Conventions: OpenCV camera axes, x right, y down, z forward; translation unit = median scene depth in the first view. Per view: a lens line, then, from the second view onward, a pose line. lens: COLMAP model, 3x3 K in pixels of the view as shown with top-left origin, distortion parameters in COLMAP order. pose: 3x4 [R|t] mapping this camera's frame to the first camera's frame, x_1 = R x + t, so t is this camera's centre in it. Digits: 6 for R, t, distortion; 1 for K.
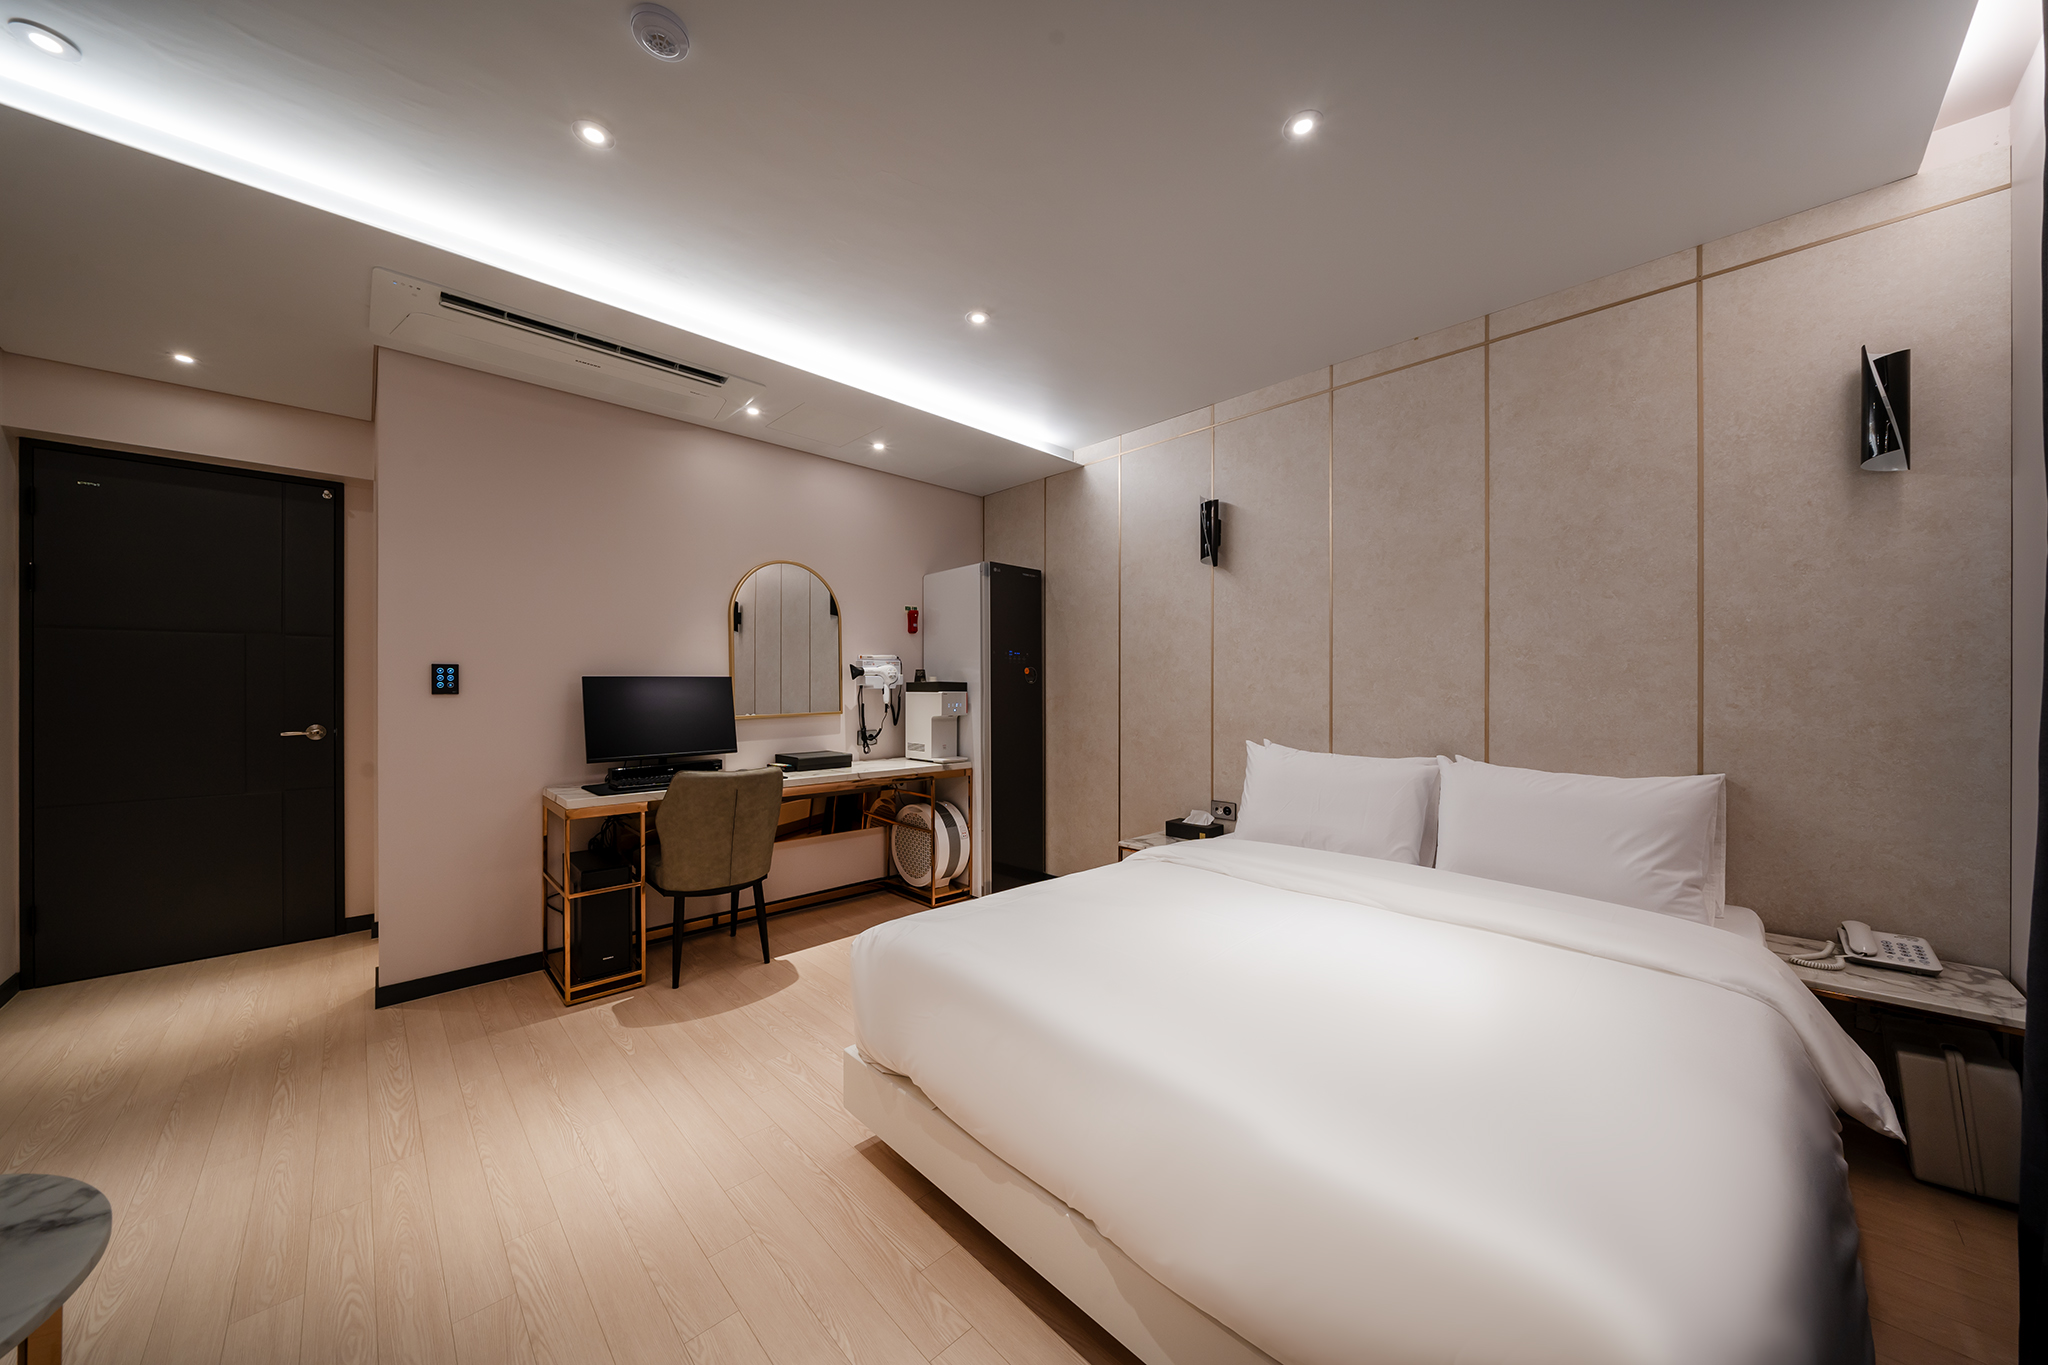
lens RADIAL K [[694.0, 0, 1025.5], [0, 694.0, 684.9], [0, 0, 1]] dist [-0.008282, -0.000101]
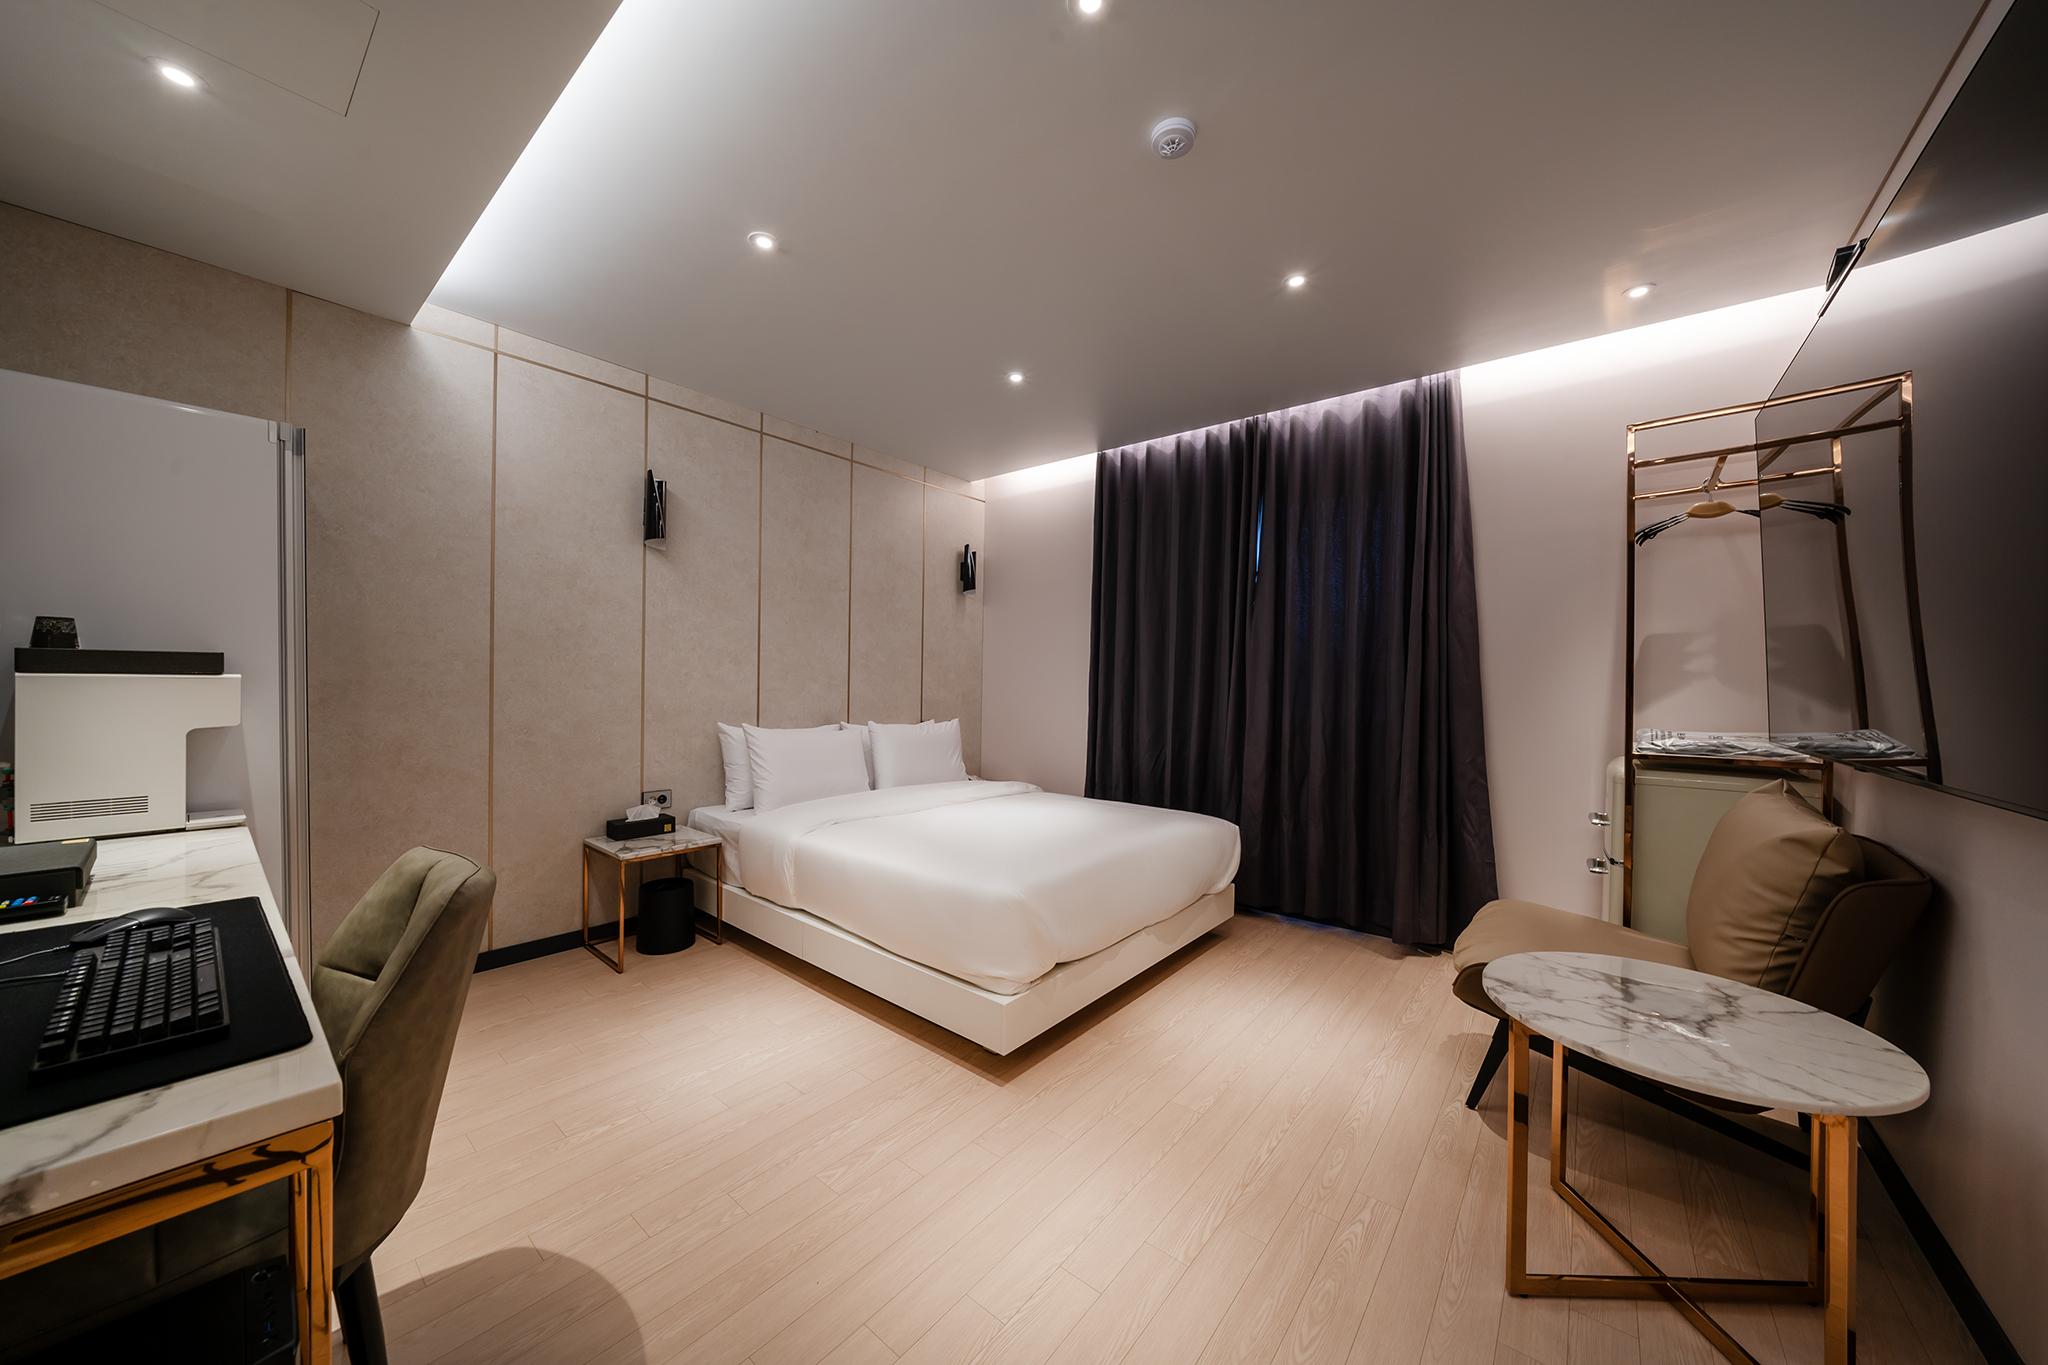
lens RADIAL K [[694.0, 0, 1025.5], [0, 694.0, 684.9], [0, 0, 1]] dist [-0.008282, -0.000101]
pose [[-0.110984, -0.005314, 0.993808, -0.716643], [-0.022526, 0.999742, 0.002831, 0.003942], [-0.993567, -0.022072, -0.111075, 0.575086]]
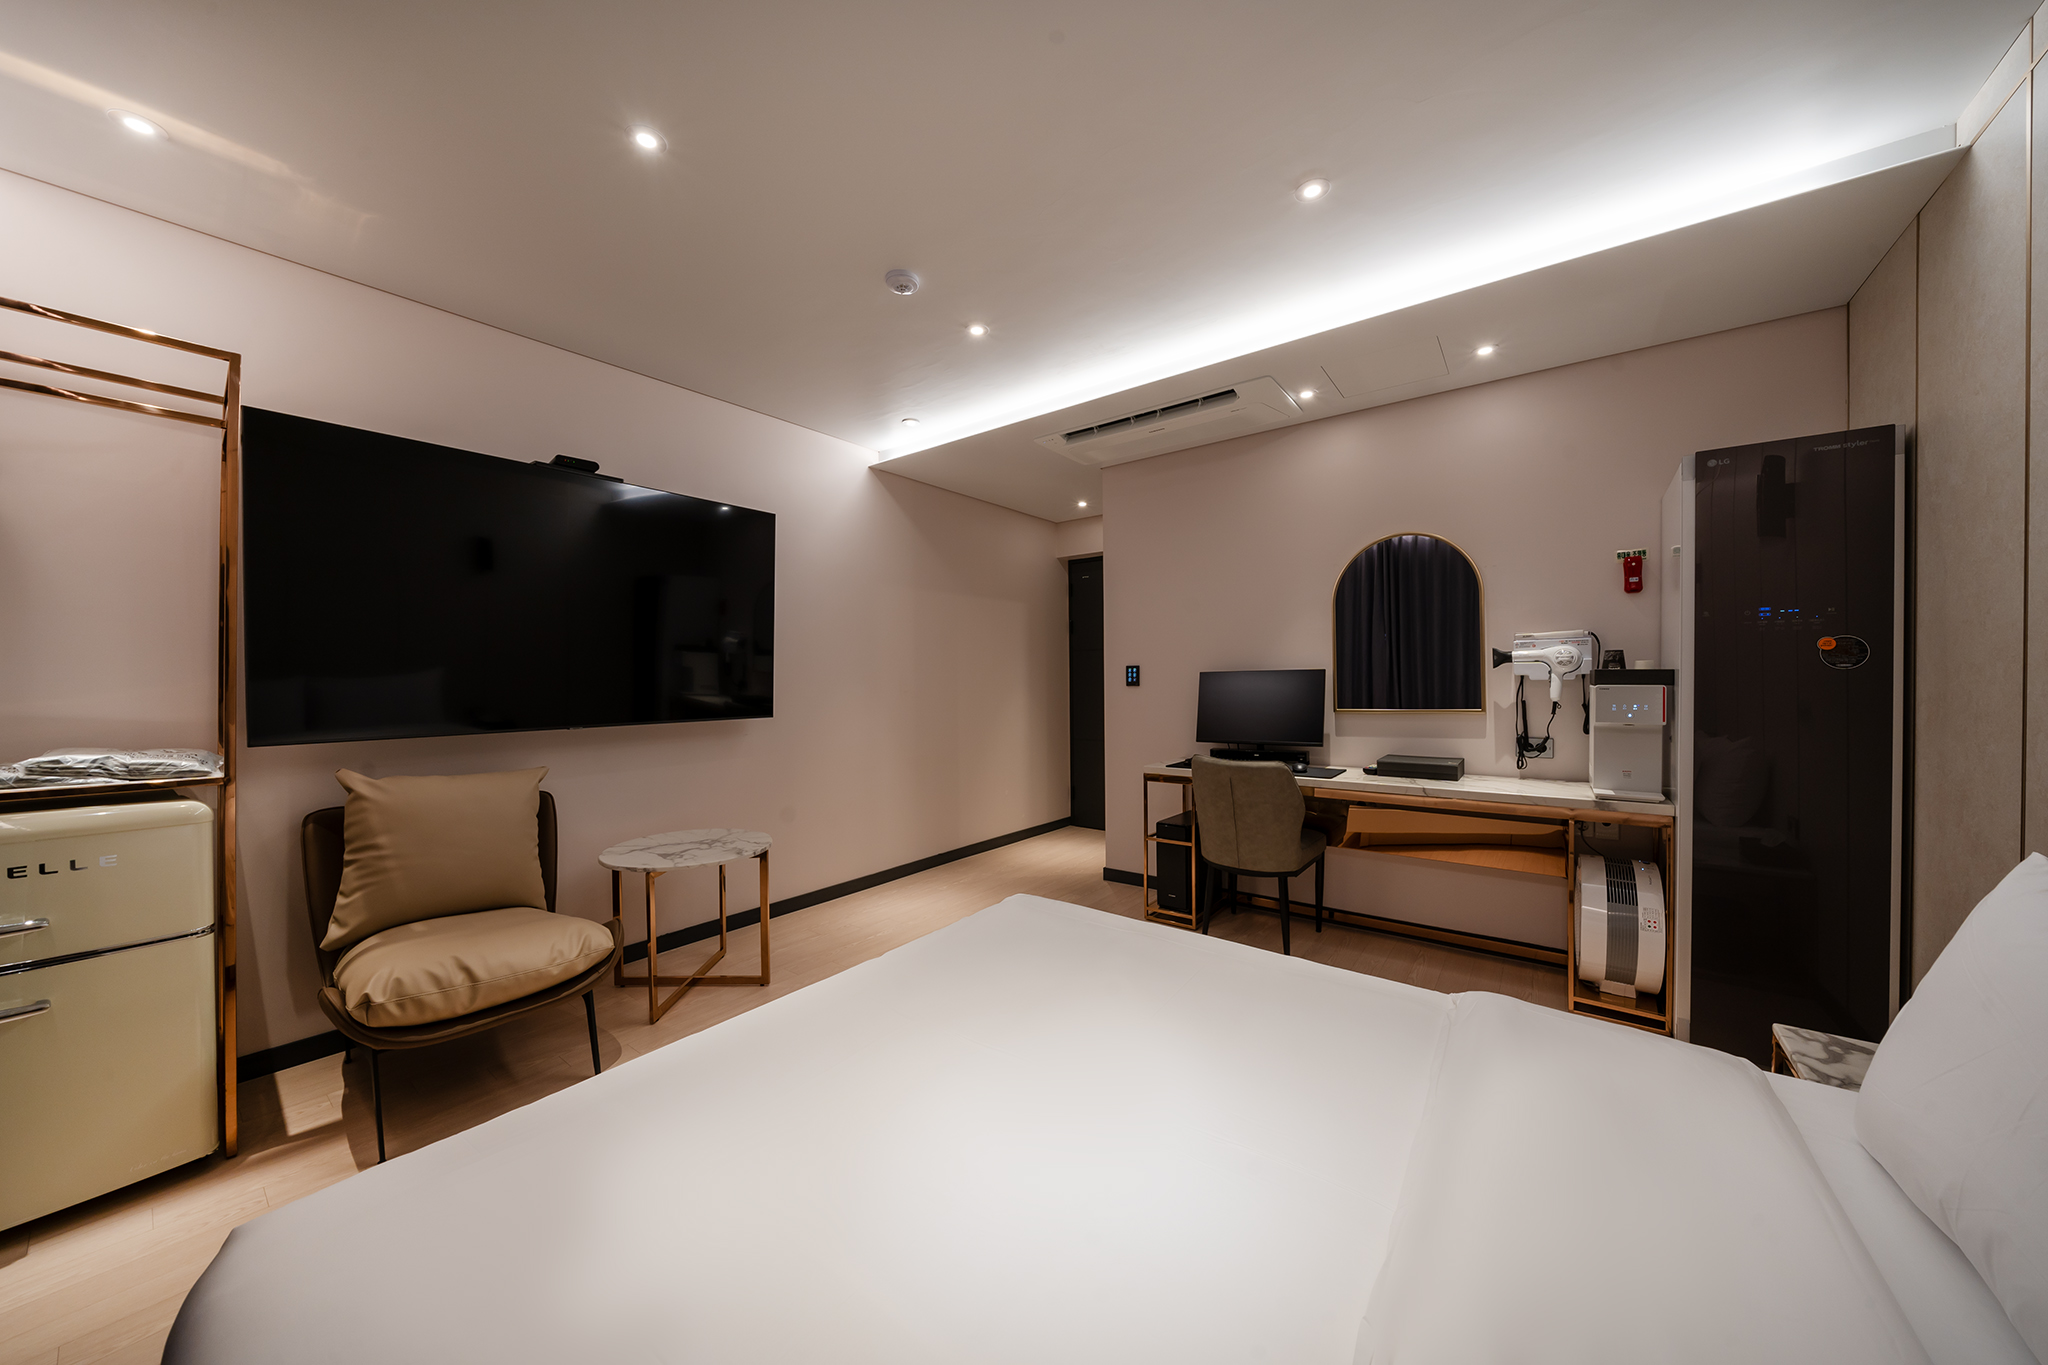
lens RADIAL K [[694.0, 0, 1025.5], [0, 694.0, 684.9], [0, 0, 1]] dist [-0.008282, -0.000101]
pose [[0.143919, 0.006888, -0.989565, 0.475212], [0.016634, 0.999818, 0.009379, -0.005462], [0.989450, -0.017810, 0.143778, 0.434989]]
